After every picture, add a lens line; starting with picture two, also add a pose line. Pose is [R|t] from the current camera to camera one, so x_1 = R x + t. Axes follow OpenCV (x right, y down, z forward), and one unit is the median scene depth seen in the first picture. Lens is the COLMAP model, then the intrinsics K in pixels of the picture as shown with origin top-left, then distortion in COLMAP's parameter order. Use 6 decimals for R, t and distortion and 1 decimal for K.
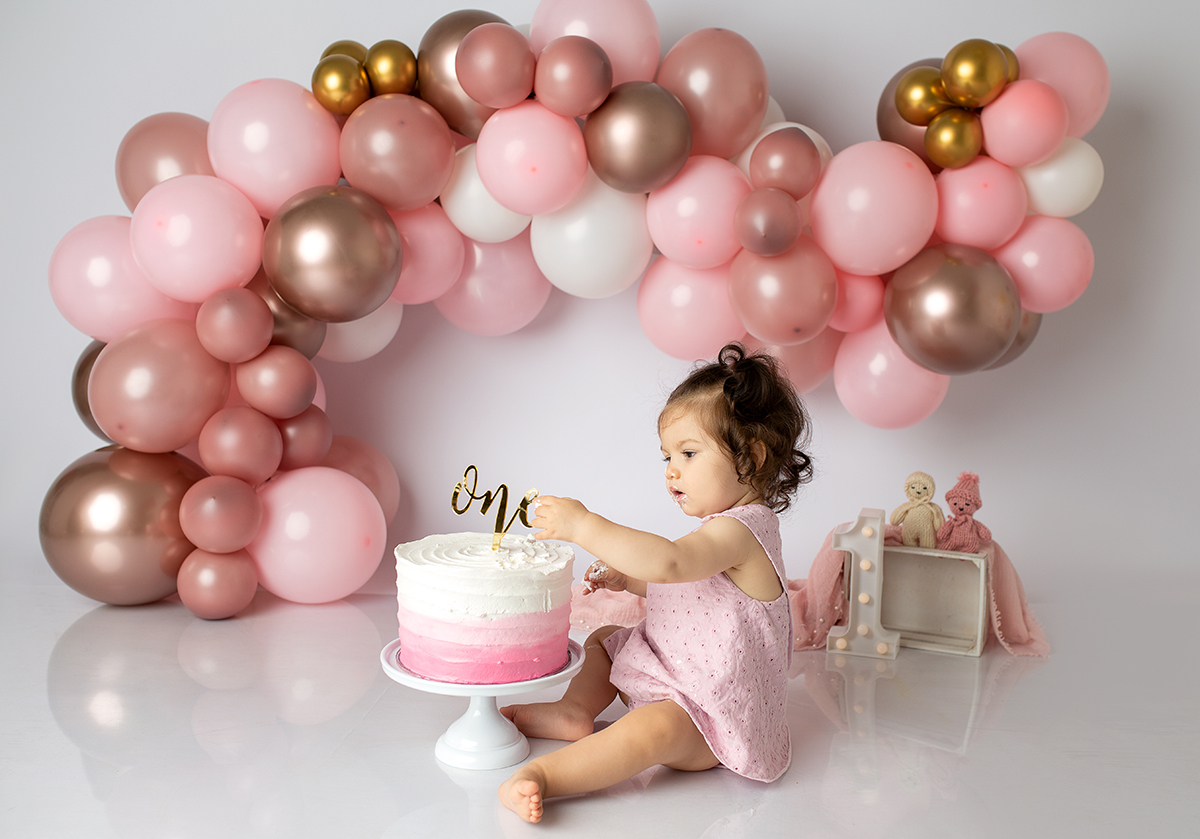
lens RADIAL K [[1288.3, 0, 609.4], [0, 1288.3, 422.0], [0, 0, 1]] dist [-0.129501, 0.000000]
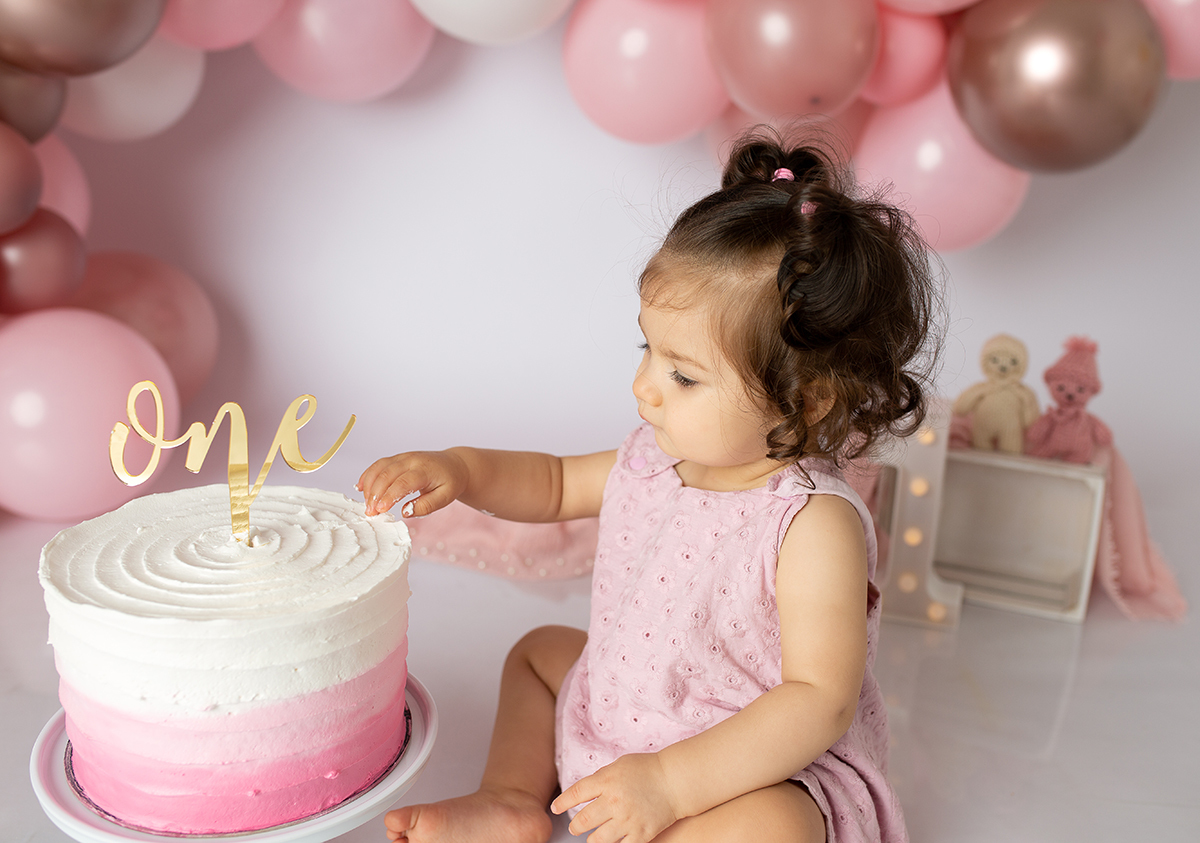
lens RADIAL K [[1174.5, 0, 591.6], [0, 1174.5, 423.4], [0, 0, 1]] dist [-0.049380, 0.000000]
pose [[0.999045, 0.004066, 0.043507, 0.012884], [-0.012741, 0.979501, 0.201036, -0.031766], [-0.041798, -0.201399, 0.978617, 0.435075]]
